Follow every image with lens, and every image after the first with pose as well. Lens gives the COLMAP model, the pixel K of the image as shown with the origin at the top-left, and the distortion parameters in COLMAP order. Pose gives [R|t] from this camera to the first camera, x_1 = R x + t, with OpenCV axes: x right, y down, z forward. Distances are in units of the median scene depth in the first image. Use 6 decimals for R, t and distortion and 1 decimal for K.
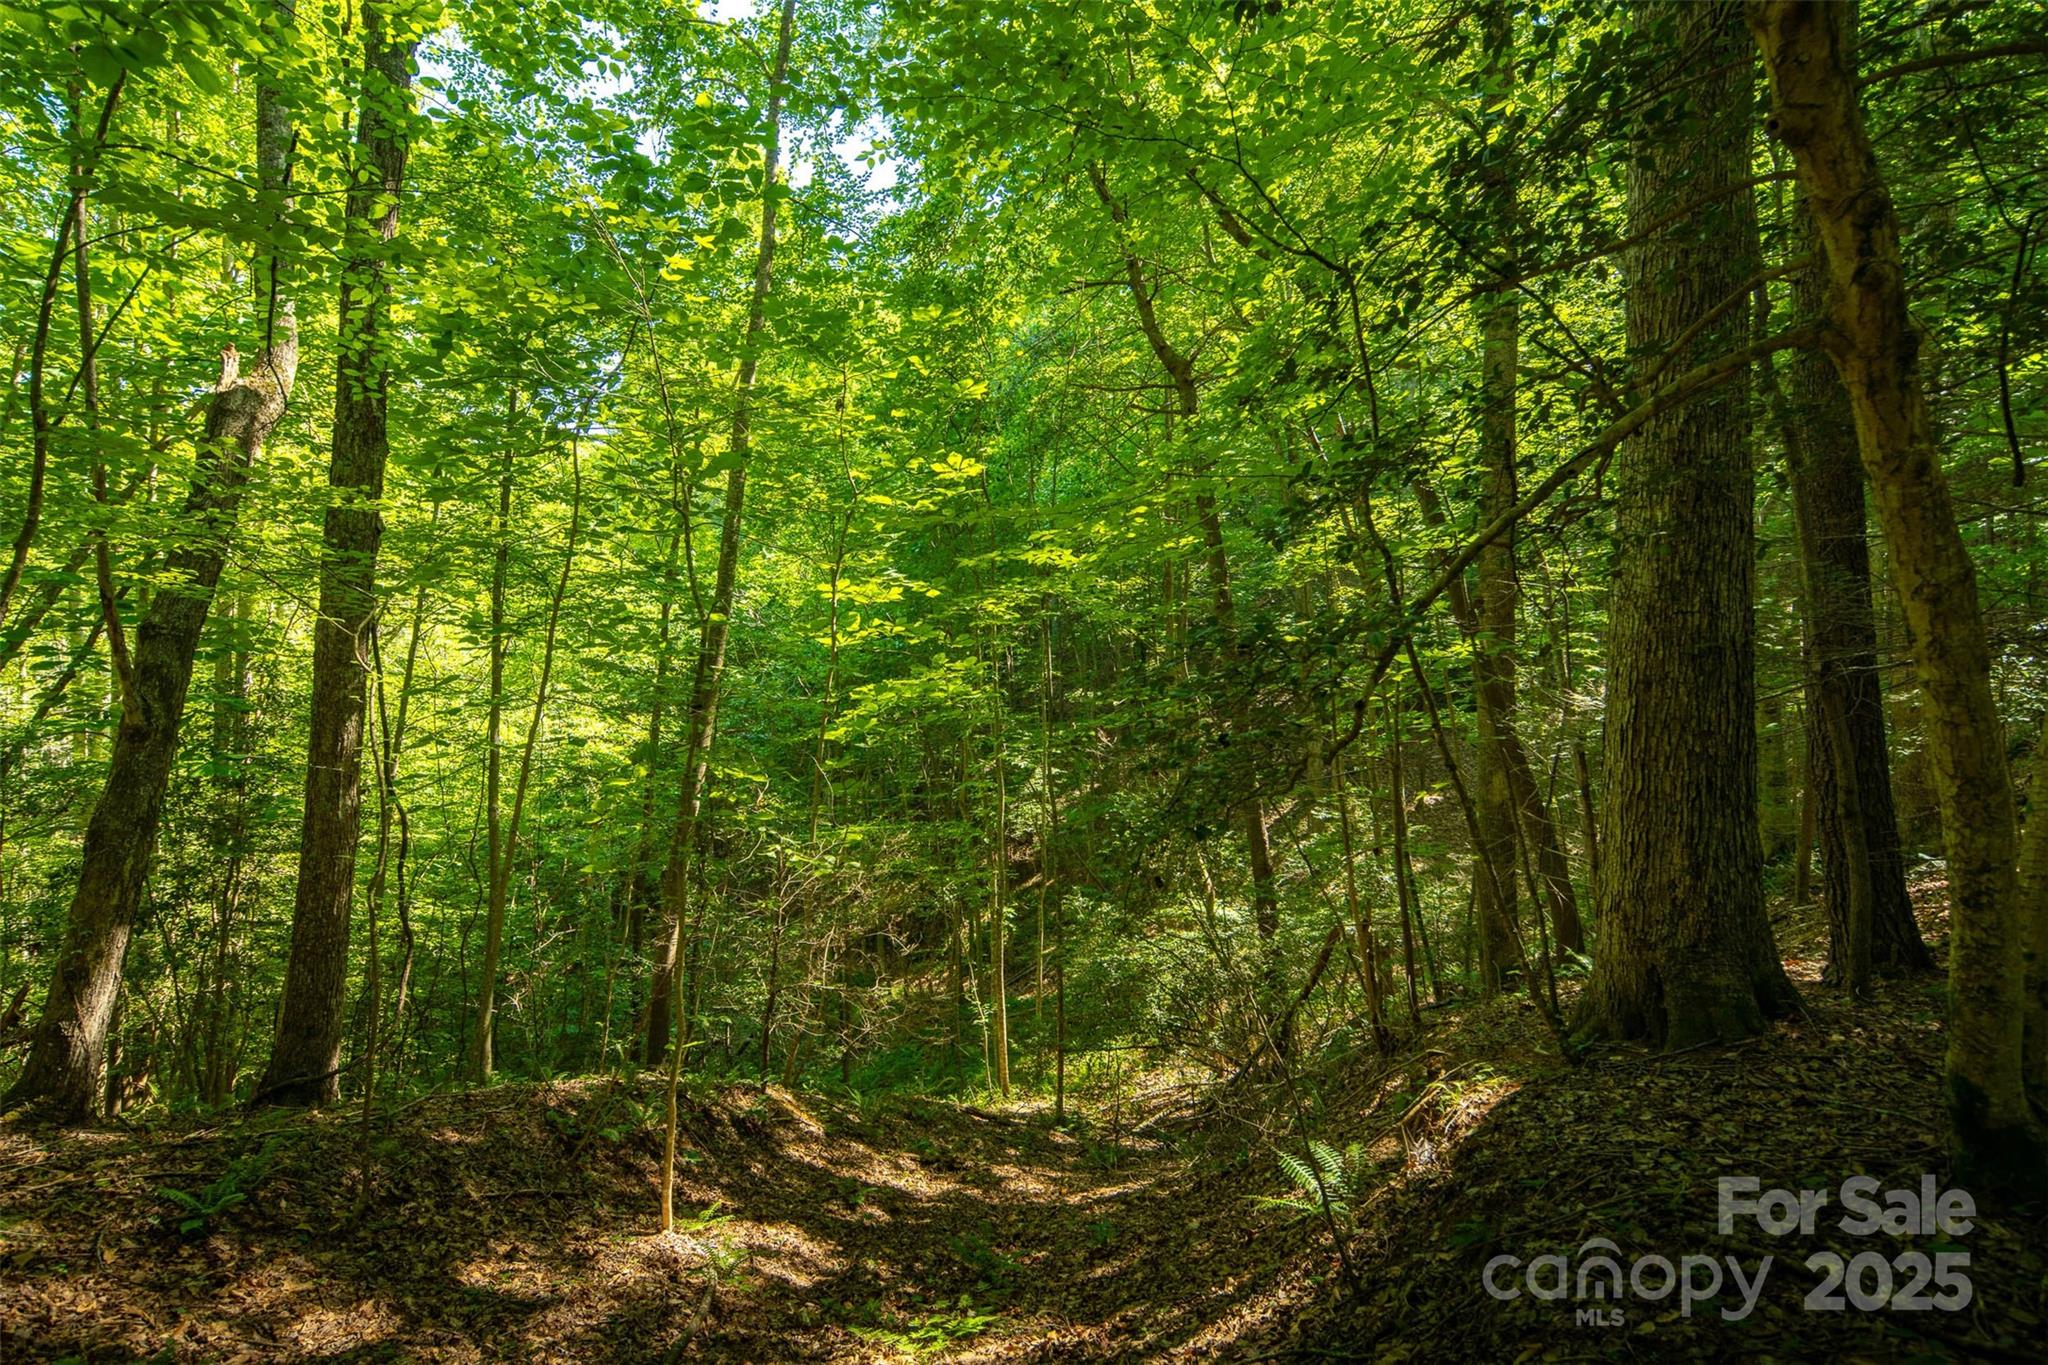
lens RADIAL K [[1009.1, 0, 1022.3], [0, 1009.1, 677.4], [0, 0, 1]] dist [-0.001022, 0.000425]
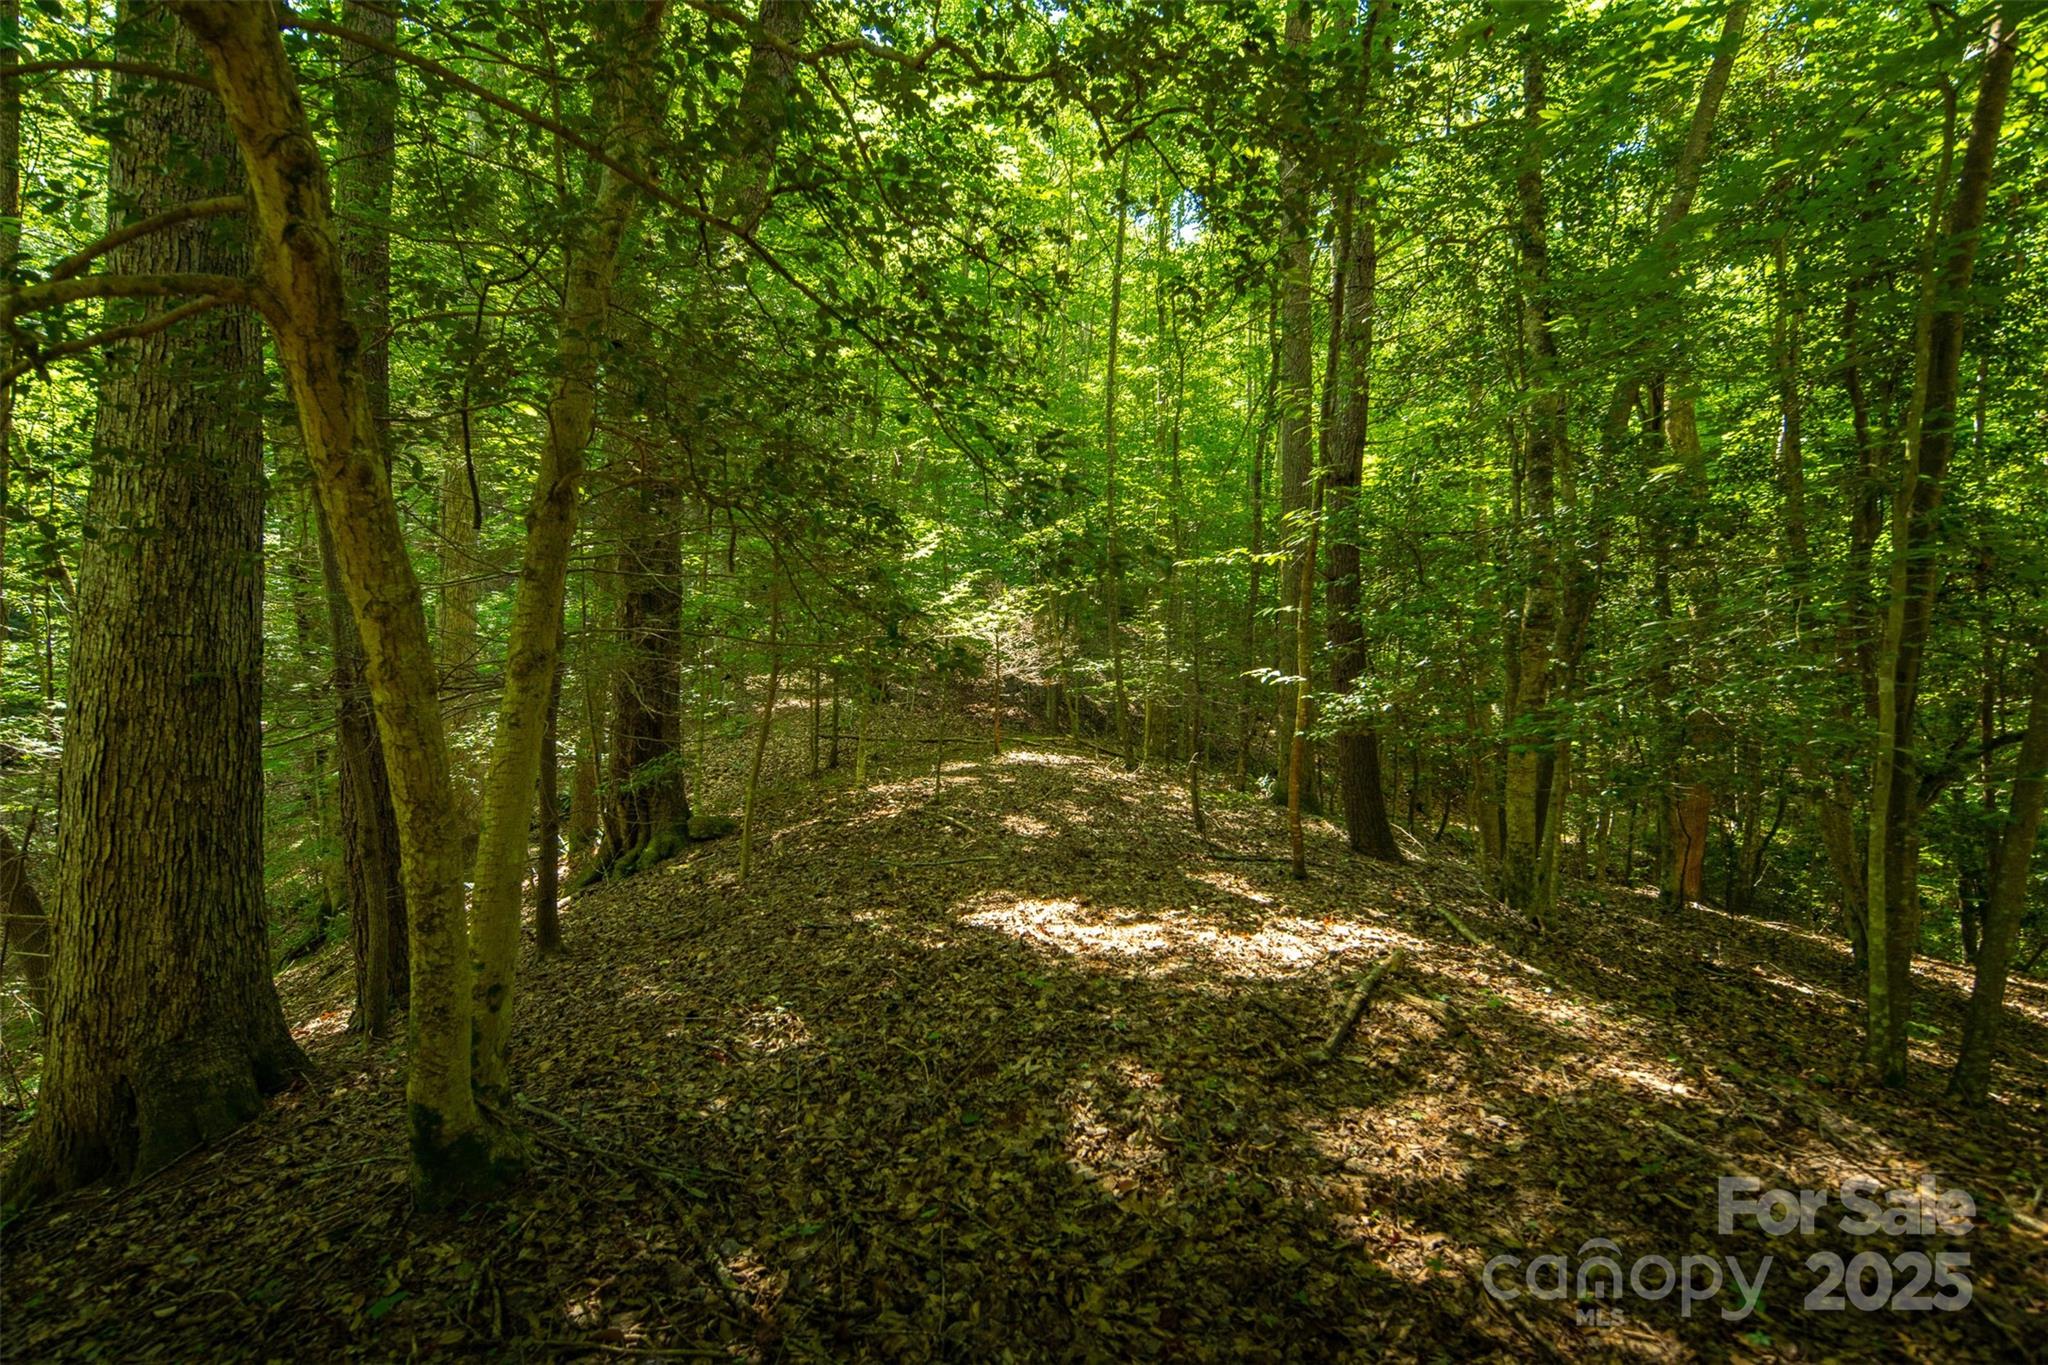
lens RADIAL K [[1009.1, 0, 1024.1], [0, 1009.1, 687.2], [0, 0, 1]] dist [-0.001022, 0.000425]
pose [[0.344688, 0.026180, 0.938352, 0.123240], [0.015012, 0.999329, -0.033396, 0.017118], [-0.938597, 0.025598, 0.344064, 0.056373]]
